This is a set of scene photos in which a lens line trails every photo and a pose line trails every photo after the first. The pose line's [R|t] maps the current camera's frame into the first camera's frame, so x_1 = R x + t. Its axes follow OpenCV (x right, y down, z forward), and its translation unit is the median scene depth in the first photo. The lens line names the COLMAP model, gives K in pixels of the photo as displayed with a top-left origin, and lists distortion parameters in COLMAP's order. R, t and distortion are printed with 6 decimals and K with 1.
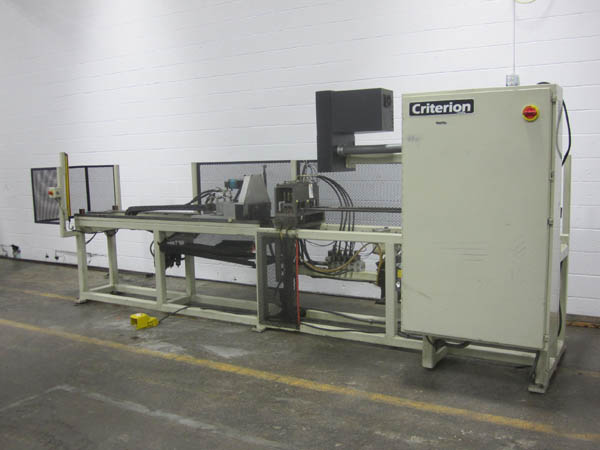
lens RADIAL K [[628.8, 0, 299.5], [0, 628.8, 224.6], [0, 0, 1]] dist [-0.082441, 0.000000]
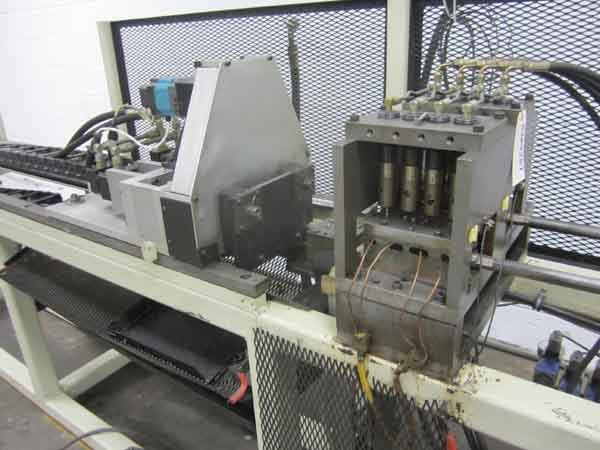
lens RADIAL K [[486.1, 0, 301.0], [0, 486.1, 223.1], [0, 0, 1]] dist [-0.065363, -0.006199]
pose [[0.997913, 0.005572, -0.064333, -0.040365], [0.012395, 0.961217, 0.275513, -0.073808], [0.063373, -0.275736, 0.959142, 0.861229]]
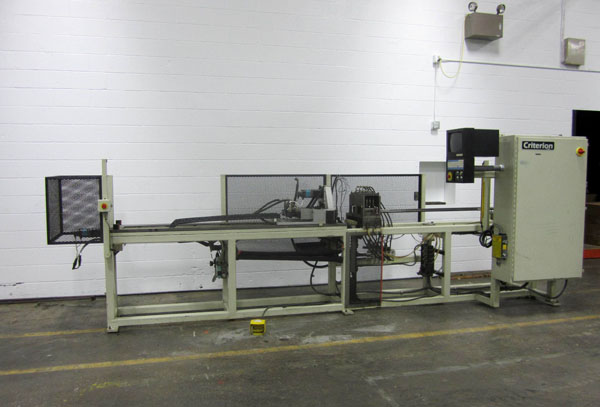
lens RADIAL K [[565.7, 0, 300.4], [0, 565.7, 206.5], [0, 0, 1]] dist [-0.058493, 0.000000]
pose [[0.661749, -0.023189, 0.749367, -0.968494], [0.064415, 0.997584, -0.026014, -0.015681], [-0.746953, 0.065485, 0.661644, 0.343934]]
